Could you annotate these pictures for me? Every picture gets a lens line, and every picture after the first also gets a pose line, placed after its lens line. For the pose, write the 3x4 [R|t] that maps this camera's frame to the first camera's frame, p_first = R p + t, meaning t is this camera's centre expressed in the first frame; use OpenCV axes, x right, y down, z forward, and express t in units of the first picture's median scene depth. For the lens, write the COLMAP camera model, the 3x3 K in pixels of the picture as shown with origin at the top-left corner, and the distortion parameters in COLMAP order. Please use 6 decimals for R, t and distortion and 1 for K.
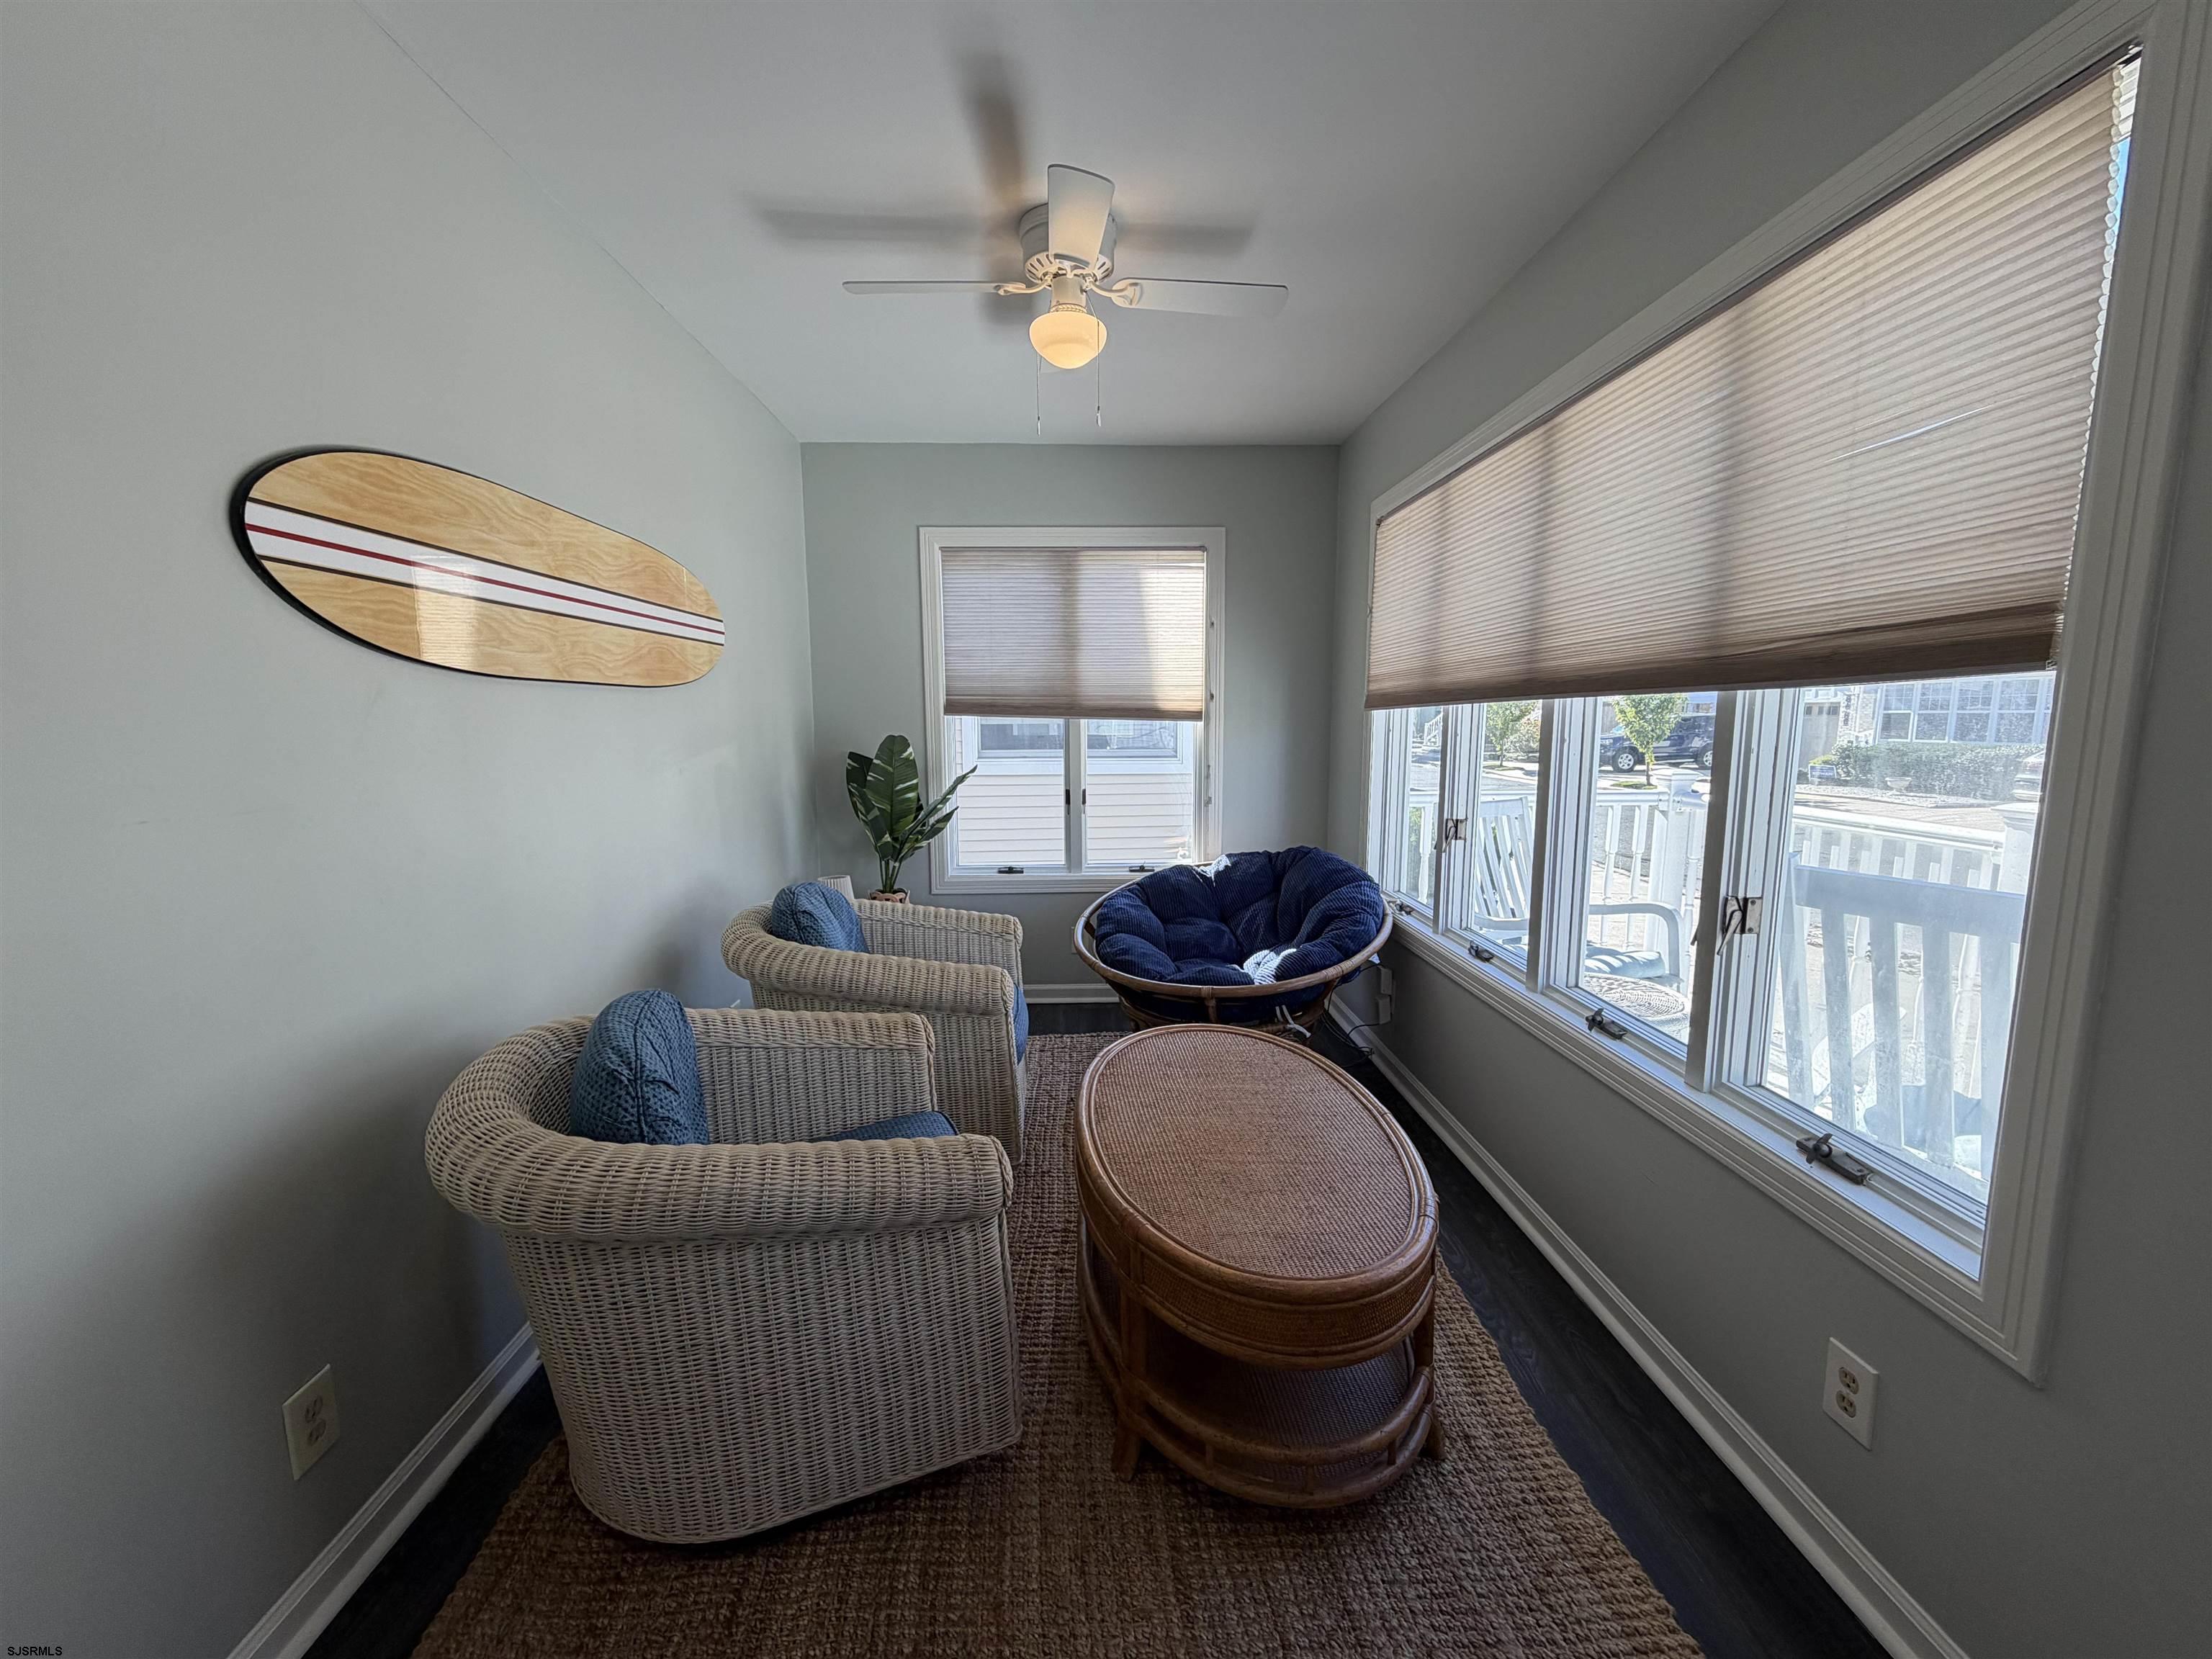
lens RADIAL K [[882.3, 0, 1098.4], [0, 882.3, 828.3], [0, 0, 1]] dist [-0.000338, 0.000003]
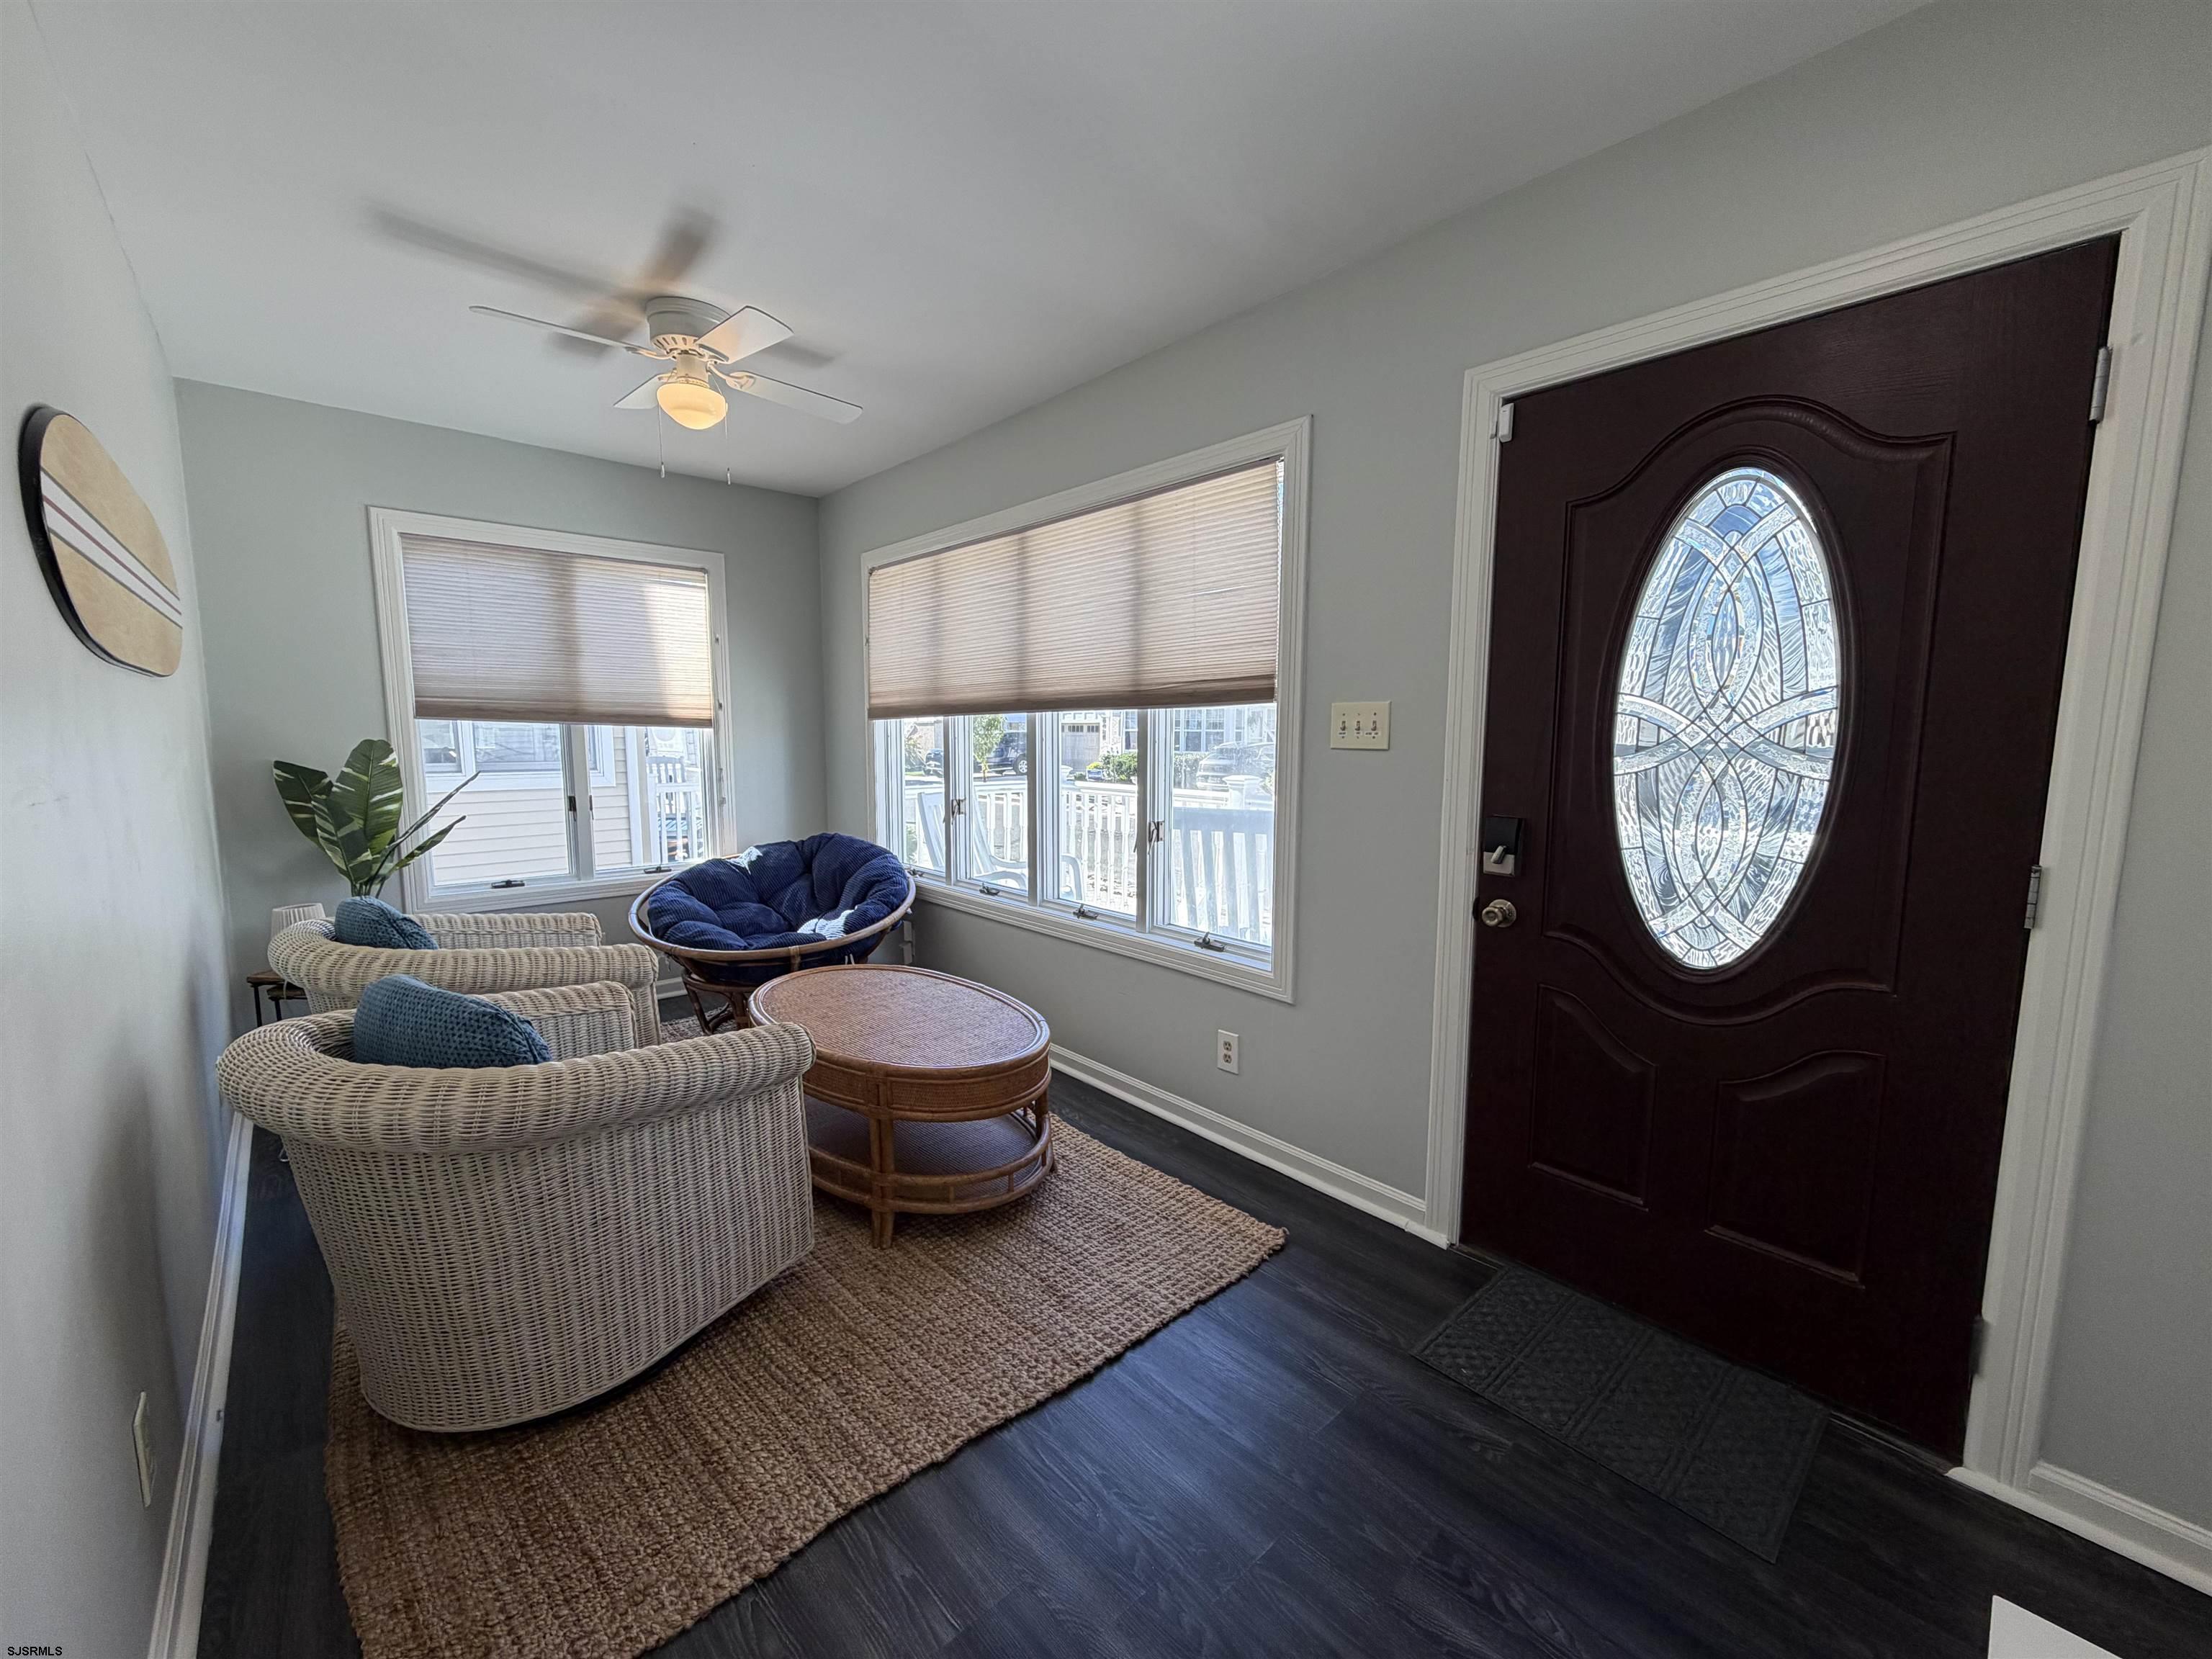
lens RADIAL K [[882.3, 0, 1107.1], [0, 882.3, 828.2], [0, 0, 1]] dist [-0.000338, 0.000003]
pose [[0.757182, -0.064486, 0.650013, -0.321936], [0.075961, 0.997056, 0.010430, 0.038263], [-0.648772, 0.041478, 0.759851, -0.193415]]
